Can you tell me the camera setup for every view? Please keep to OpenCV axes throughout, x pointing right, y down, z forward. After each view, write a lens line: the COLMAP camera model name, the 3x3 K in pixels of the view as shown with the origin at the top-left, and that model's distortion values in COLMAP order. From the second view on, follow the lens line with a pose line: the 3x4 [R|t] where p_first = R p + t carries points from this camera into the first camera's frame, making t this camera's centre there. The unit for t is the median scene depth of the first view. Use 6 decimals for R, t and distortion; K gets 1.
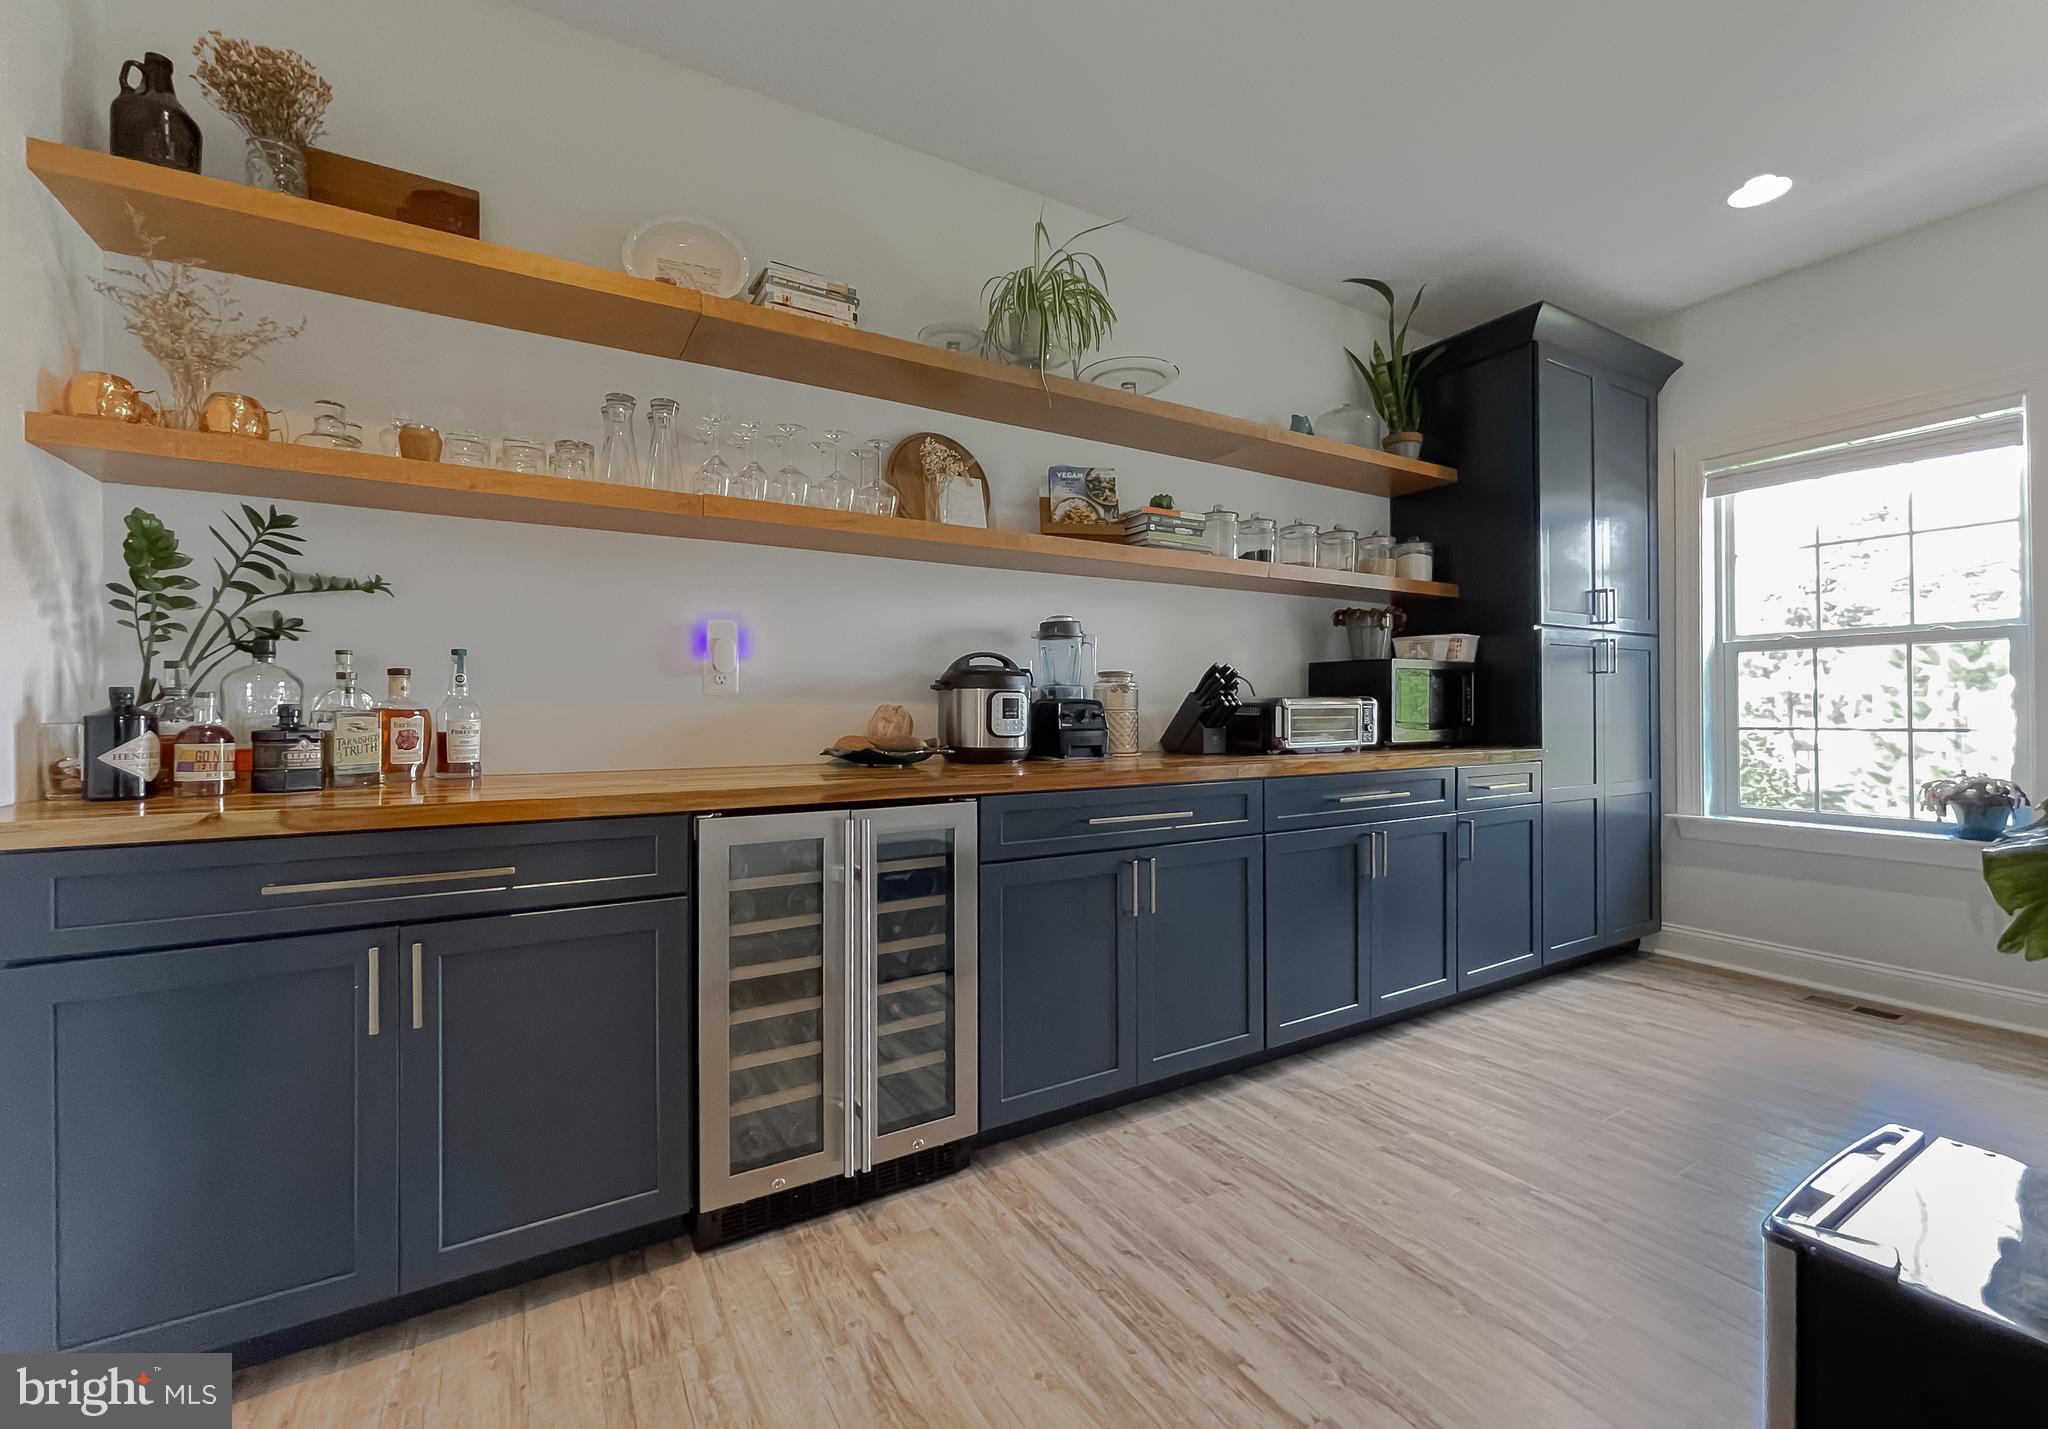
lens RADIAL K [[837.2, 0, 1024.0], [0, 837.2, 714.5], [0, 0, 1]] dist [-0.016938, 0.000021]
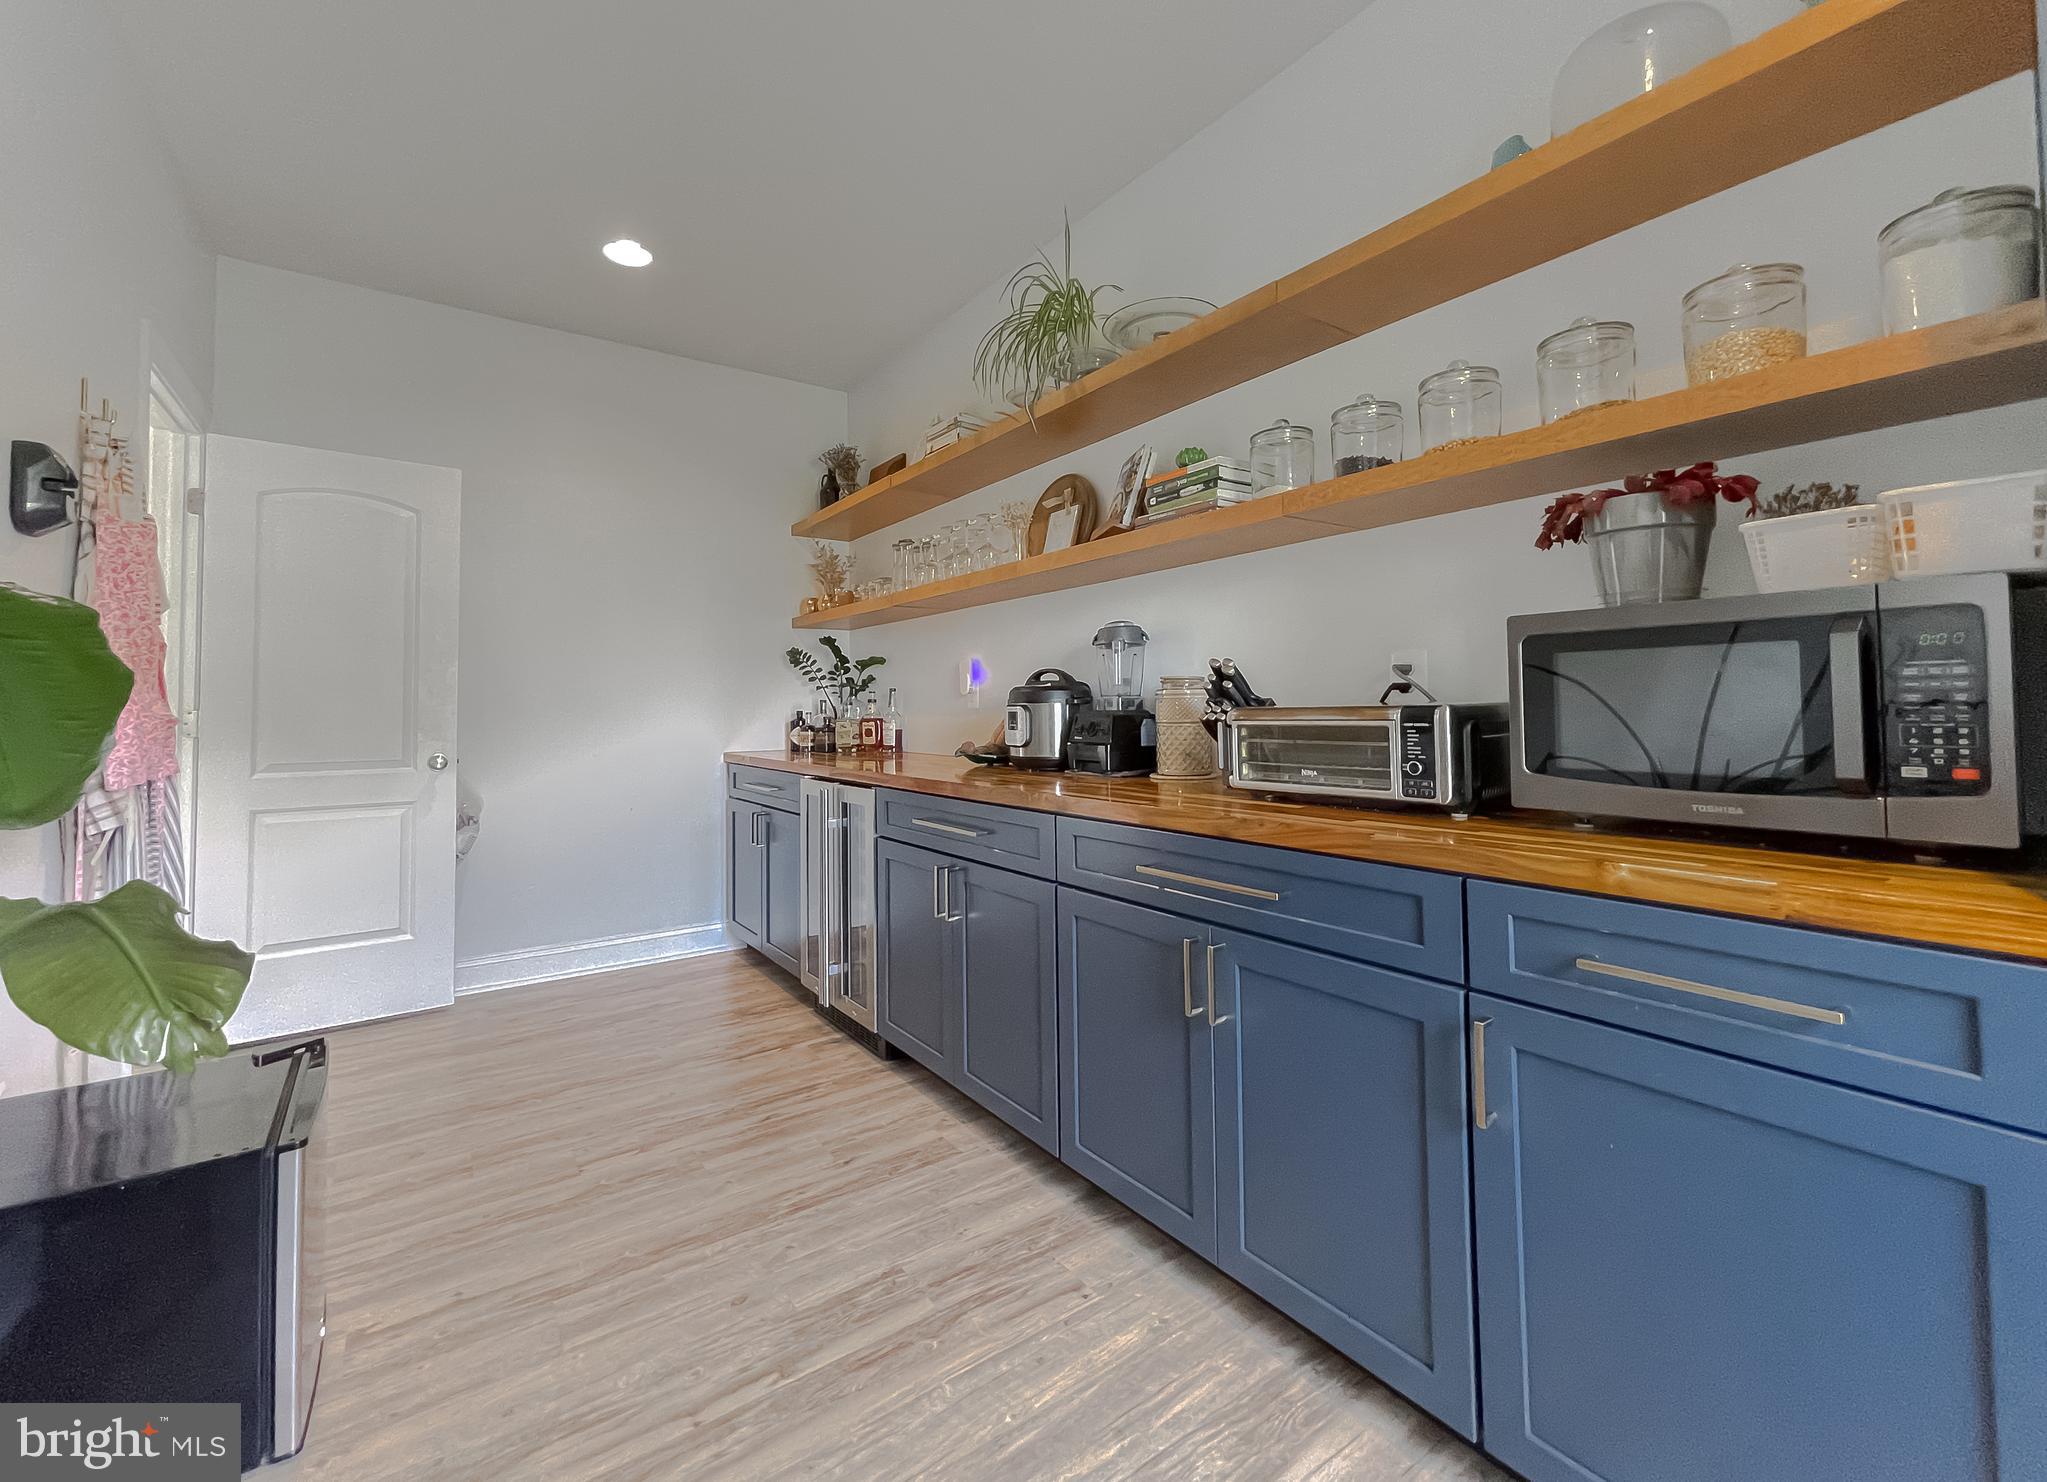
lens RADIAL K [[863.5, 0, 1021.2], [0, 863.5, 680.1], [0, 0, 1]] dist [-0.001861, -0.000088]
pose [[0.081492, -0.027164, -0.996304, 1.456552], [0.010739, 0.999594, -0.026375, -0.039748], [0.996616, -0.008550, 0.081751, 1.178028]]
